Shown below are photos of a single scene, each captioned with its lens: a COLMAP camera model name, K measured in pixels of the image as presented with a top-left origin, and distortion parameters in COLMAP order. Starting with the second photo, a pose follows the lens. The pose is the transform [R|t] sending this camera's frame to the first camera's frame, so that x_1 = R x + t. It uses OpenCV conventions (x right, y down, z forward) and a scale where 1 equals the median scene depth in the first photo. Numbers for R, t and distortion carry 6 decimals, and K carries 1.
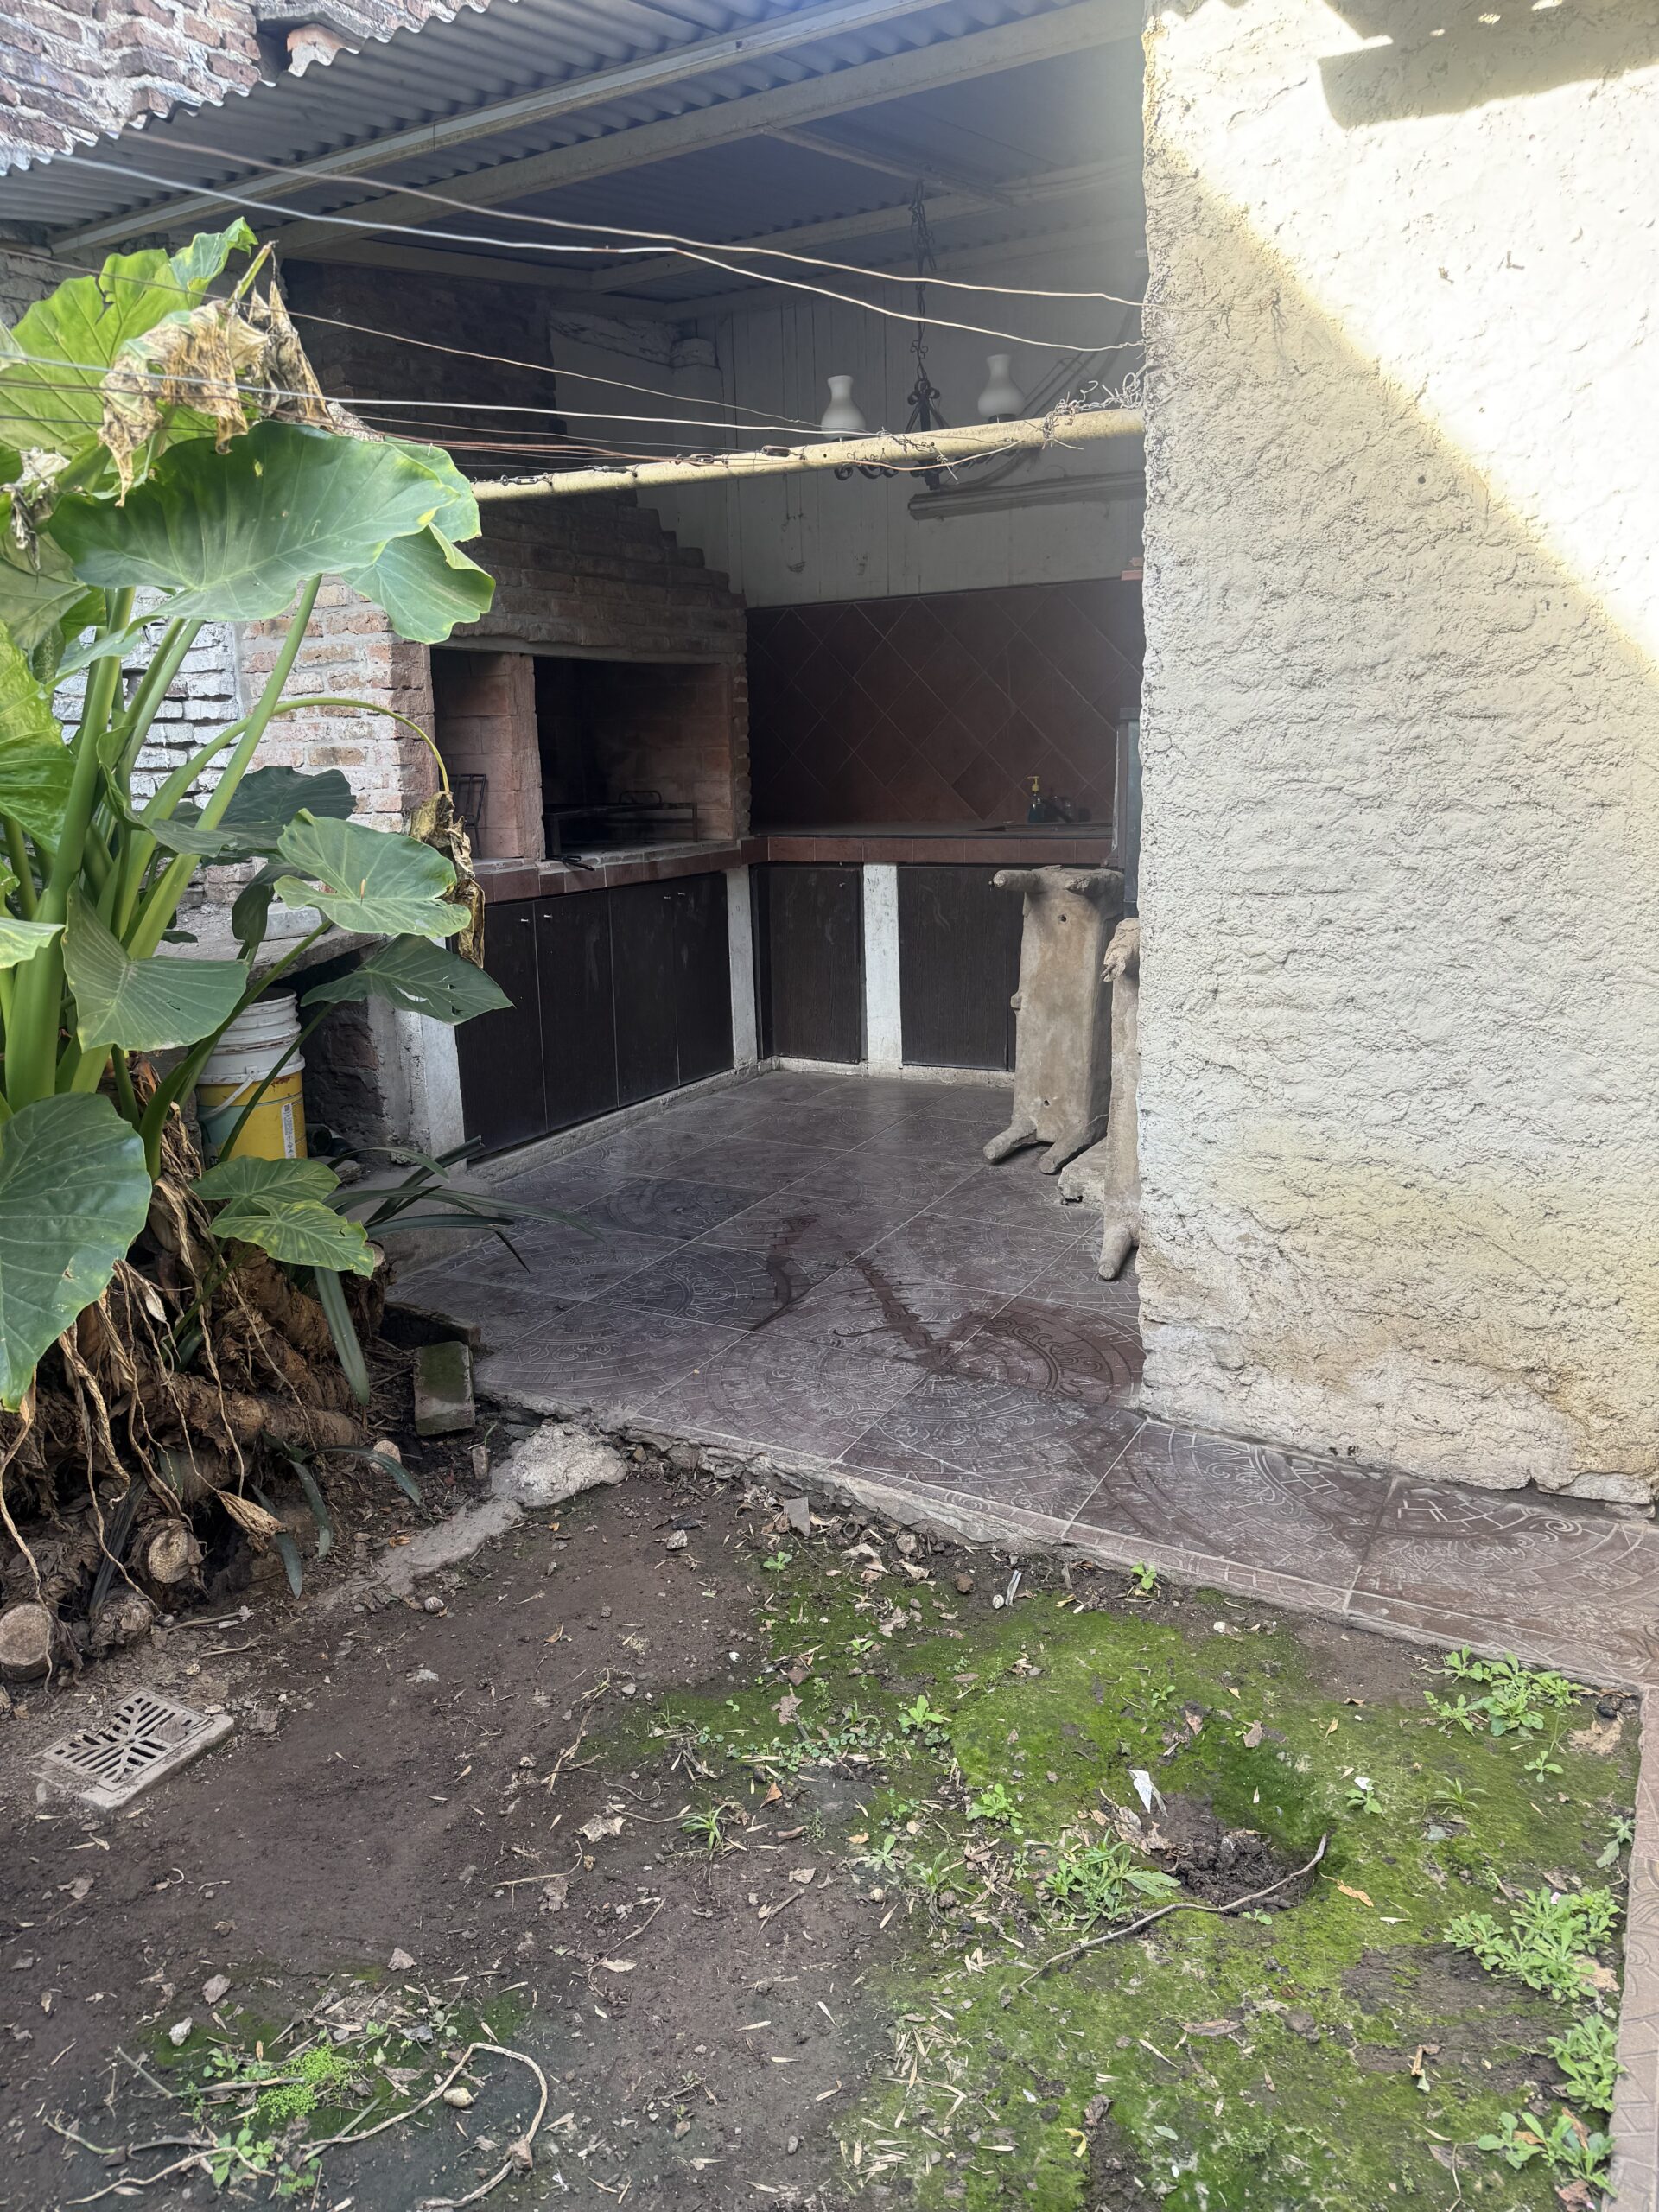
lens RADIAL K [[1581.2, 0, 829.5], [0, 1581.2, 1106.0], [0, 0, 1]] dist [0.008487, -0.001421]
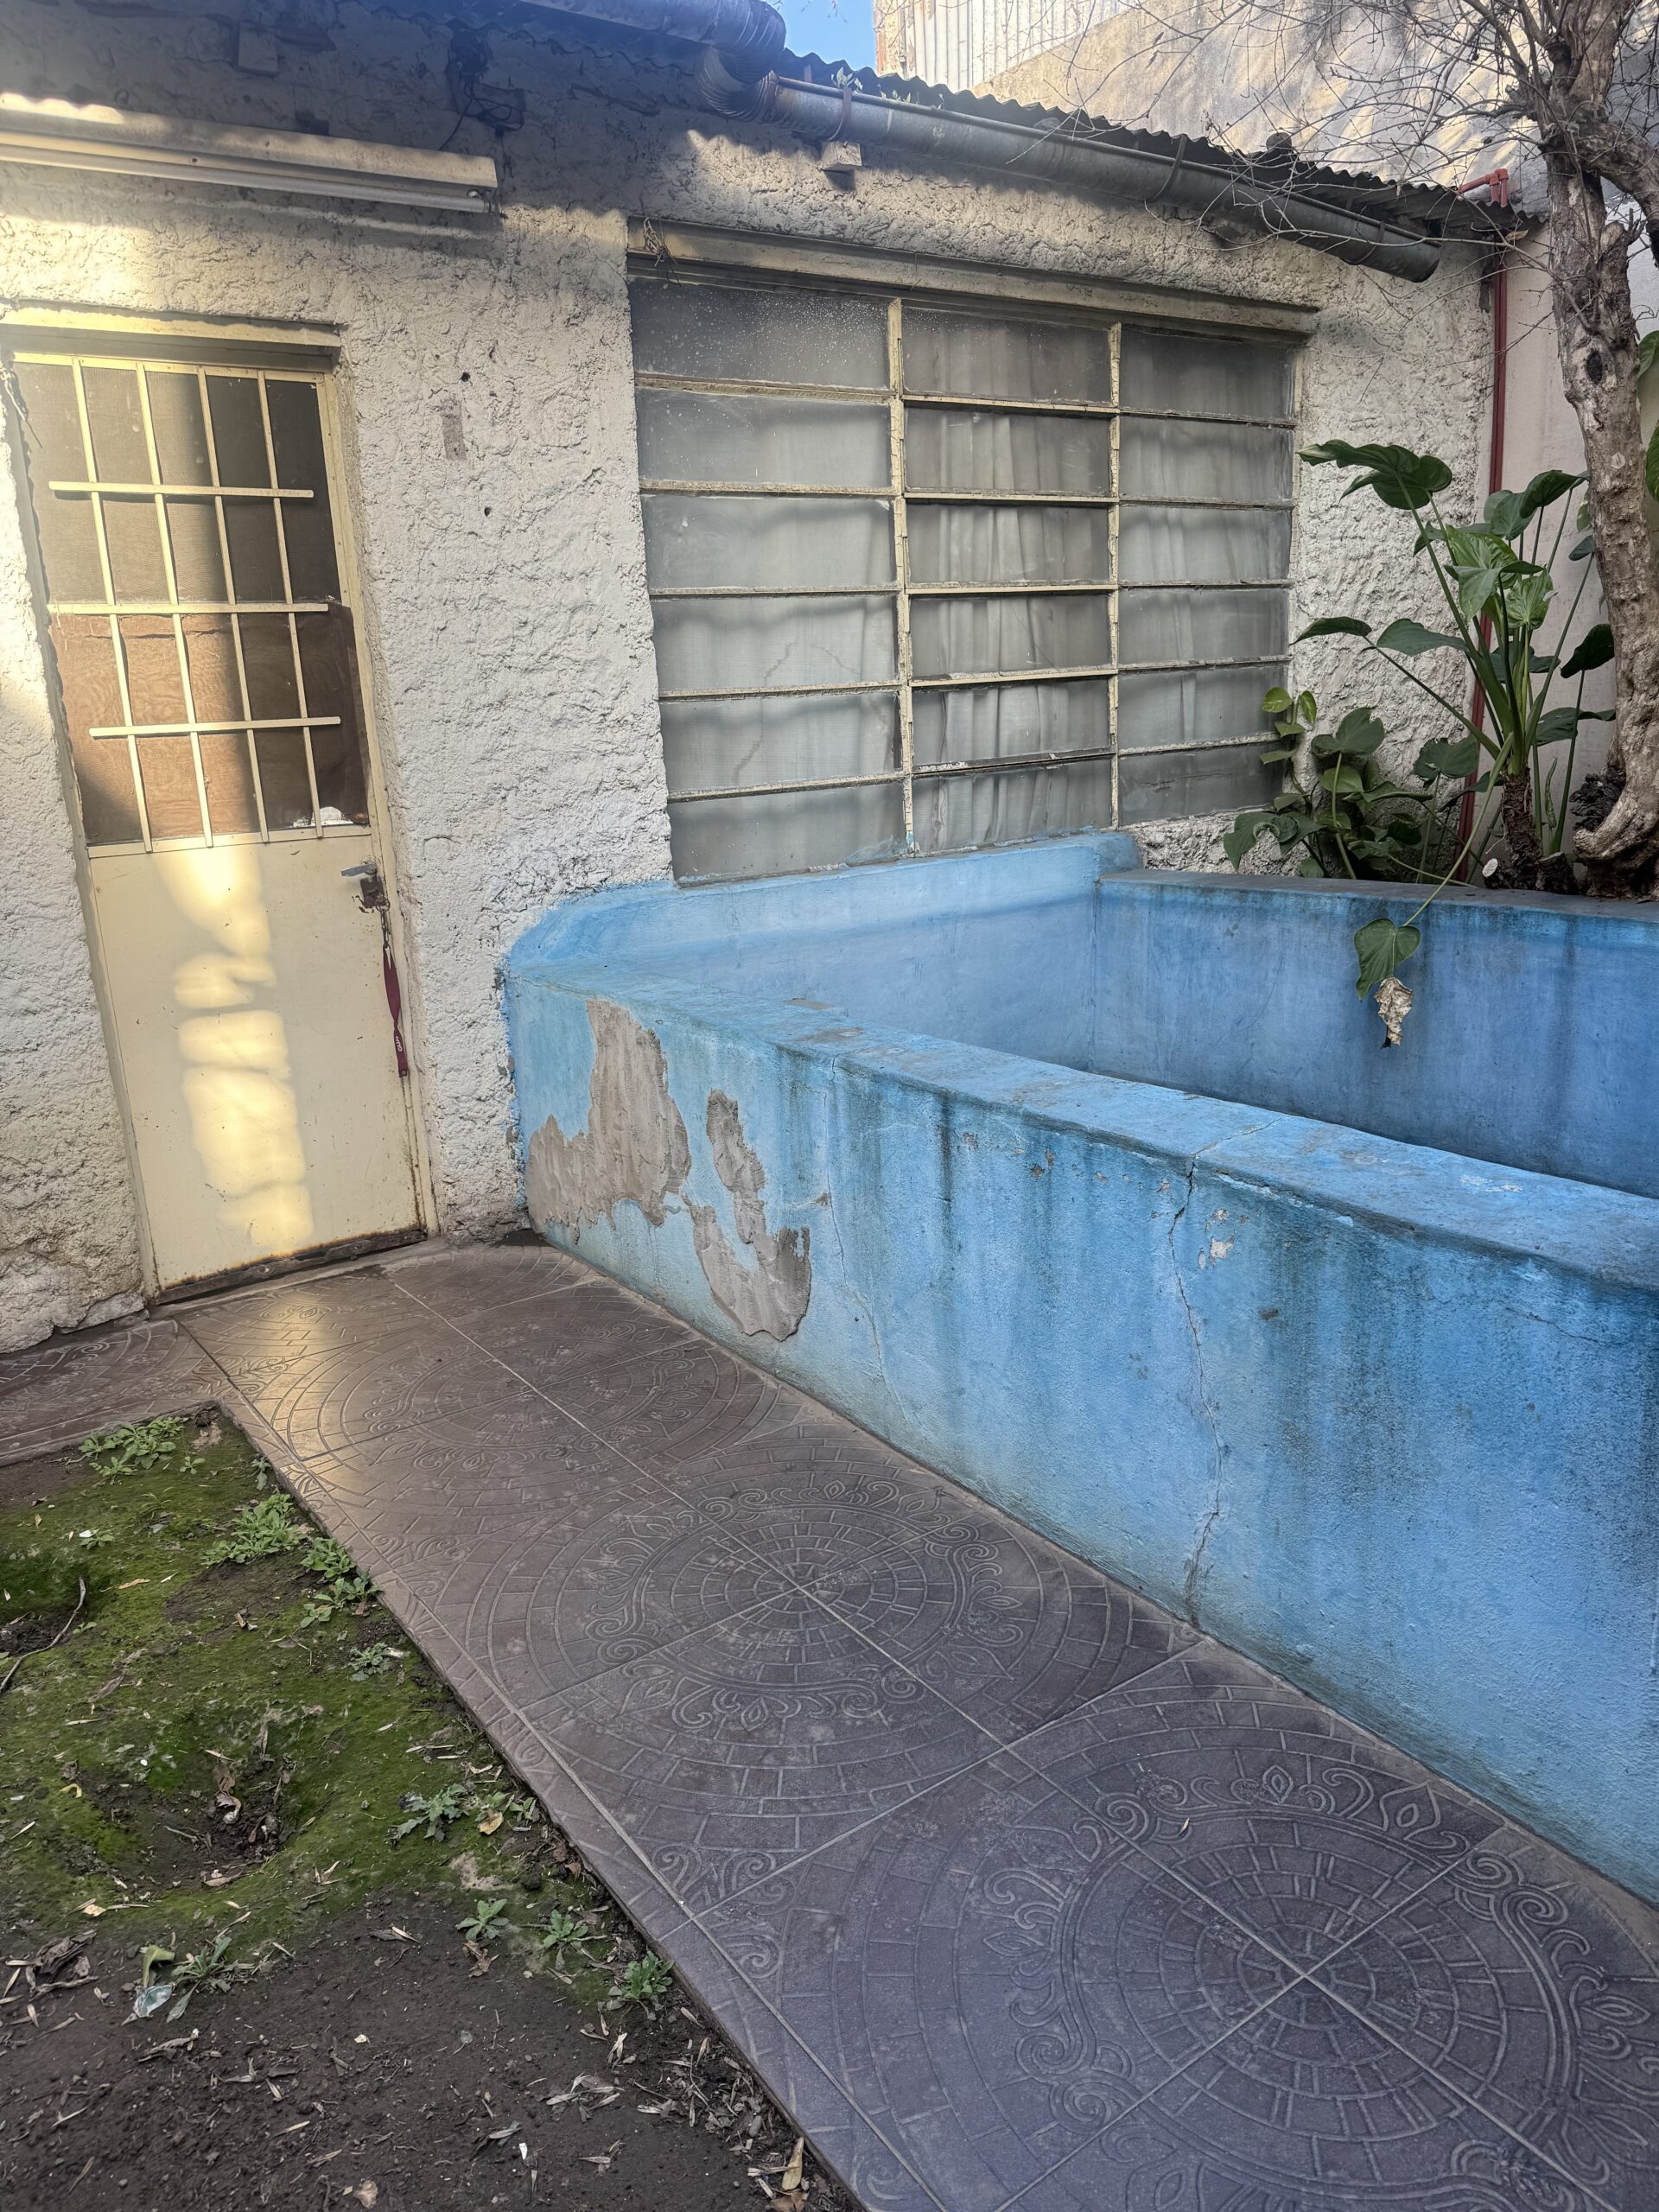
lens RADIAL K [[1581.2, 0, 829.5], [0, 1581.2, 1106.0], [0, 0, 1]] dist [0.008487, -0.001421]
pose [[0.428368, -0.220076, 0.876395, -0.375509], [0.240632, 0.962648, 0.124118, 0.065925], [-0.870975, 0.157720, 0.465325, -0.144105]]
